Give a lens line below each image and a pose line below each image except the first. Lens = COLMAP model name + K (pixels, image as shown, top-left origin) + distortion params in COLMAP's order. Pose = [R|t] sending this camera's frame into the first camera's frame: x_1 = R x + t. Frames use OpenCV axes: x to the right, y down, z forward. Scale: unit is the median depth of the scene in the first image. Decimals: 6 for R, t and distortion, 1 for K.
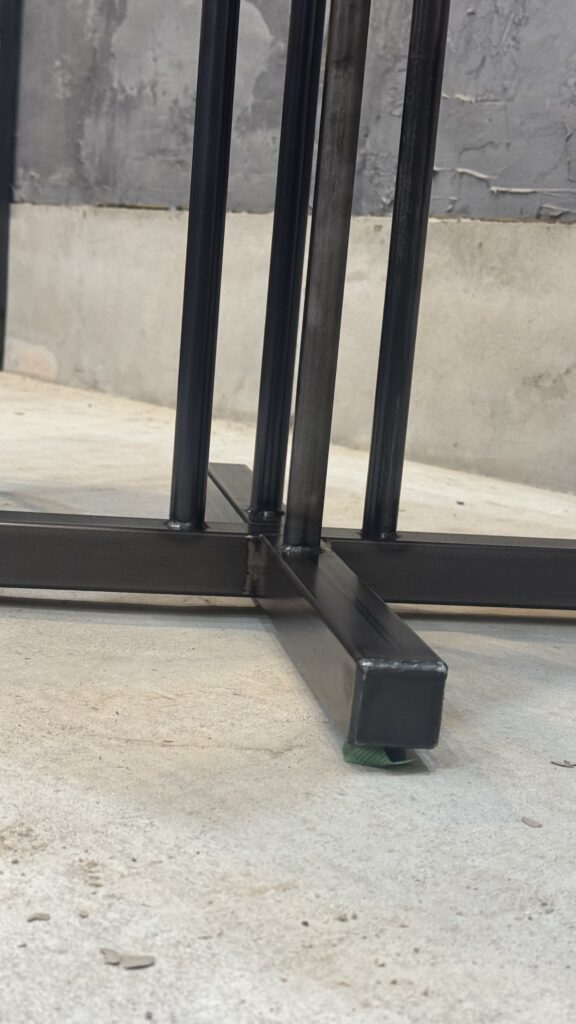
lens RADIAL K [[1449.3, 0, 294.5], [0, 1449.3, 509.9], [0, 0, 1]] dist [0.149012, 0.000000]
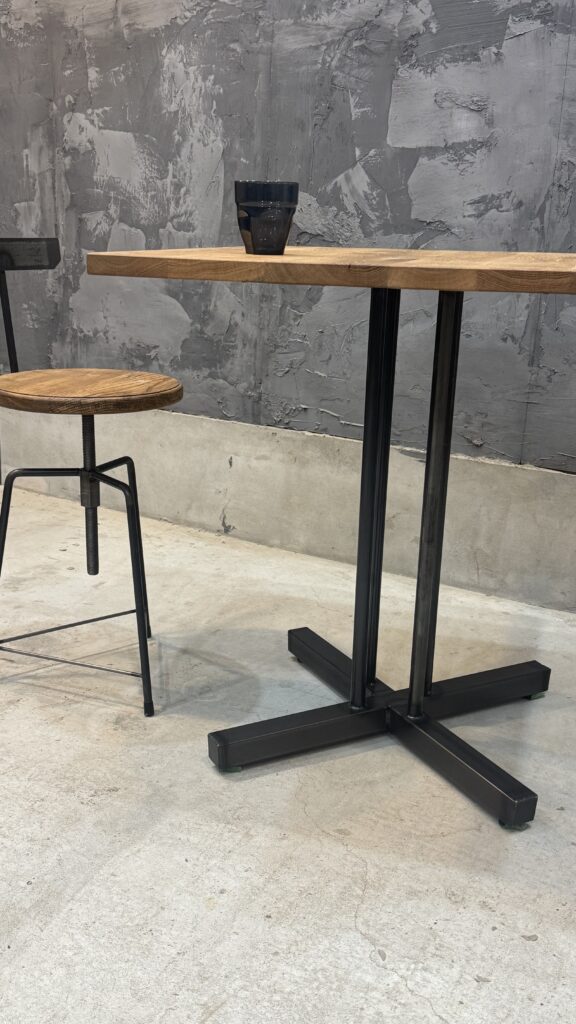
lens RADIAL K [[1012.8, 0, 286.9], [0, 1012.8, 539.9], [0, 0, 1]] dist [0.027055, 0.000000]
pose [[0.948259, -0.144934, 0.282487, -0.341457], [0.095147, 0.978559, 0.182672, -0.318957], [-0.302905, -0.146343, 0.941718, -0.282884]]
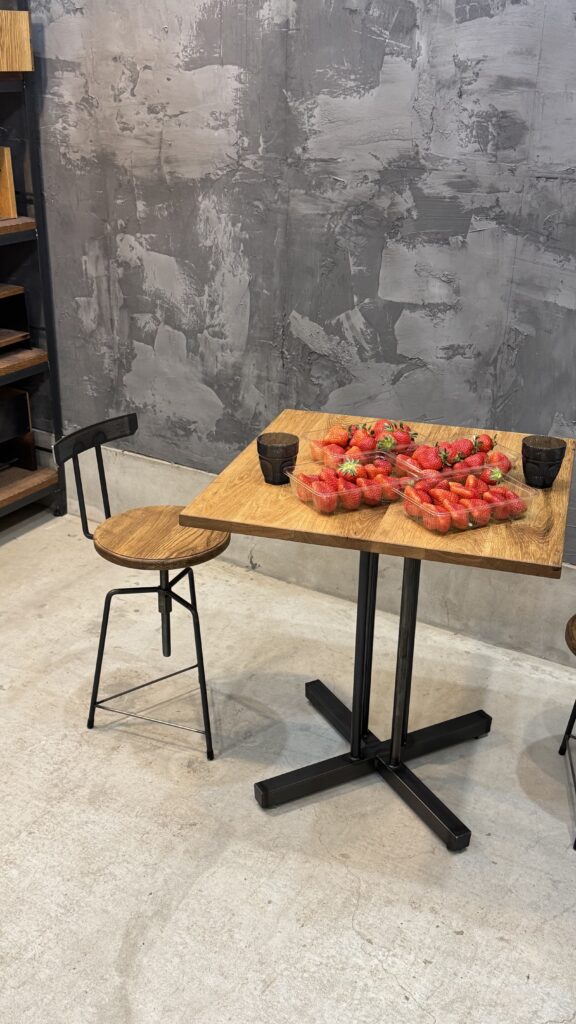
lens RADIAL K [[1012.8, 0, 293.2], [0, 1012.8, 527.0], [0, 0, 1]] dist [0.027055, 0.000000]
pose [[0.946358, -0.186087, 0.264154, -0.418061], [0.103575, 0.949079, 0.297525, -0.693938], [-0.306068, -0.254205, 0.917443, -0.586999]]
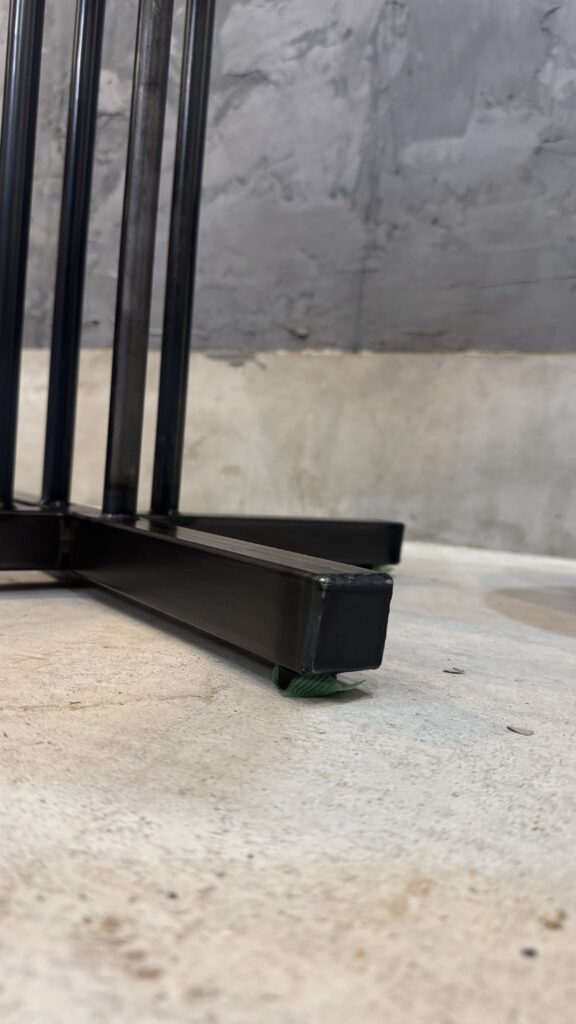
lens RADIAL K [[731.6, 0, 291.2], [0, 731.6, 507.3], [0, 0, 1]] dist [0.102567, -0.143152]
pose [[0.906309, -0.028537, 0.421651, -0.060368], [0.062242, 0.995851, -0.066385, 0.032860], [-0.418007, 0.086410, 0.904325, 0.218920]]
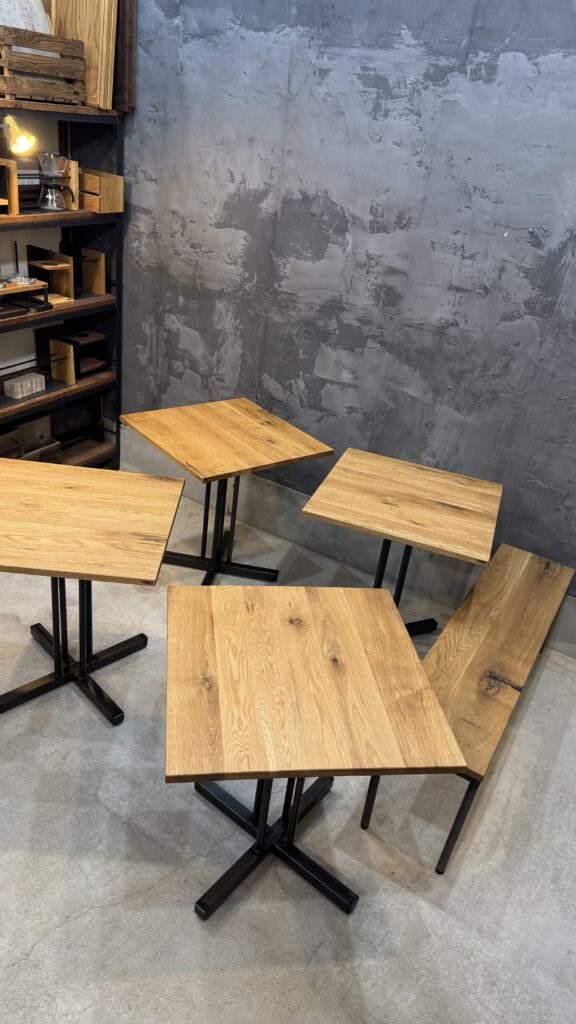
lens RADIAL K [[731.6, 0, 286.7], [0, 731.6, 521.6], [0, 0, 1]] dist [0.102567, -0.143152]
pose [[0.944264, -0.126103, 0.304077, -0.551002], [0.001280, 0.925118, 0.379678, -0.945339], [-0.329185, -0.358128, 0.873717, -0.992893]]
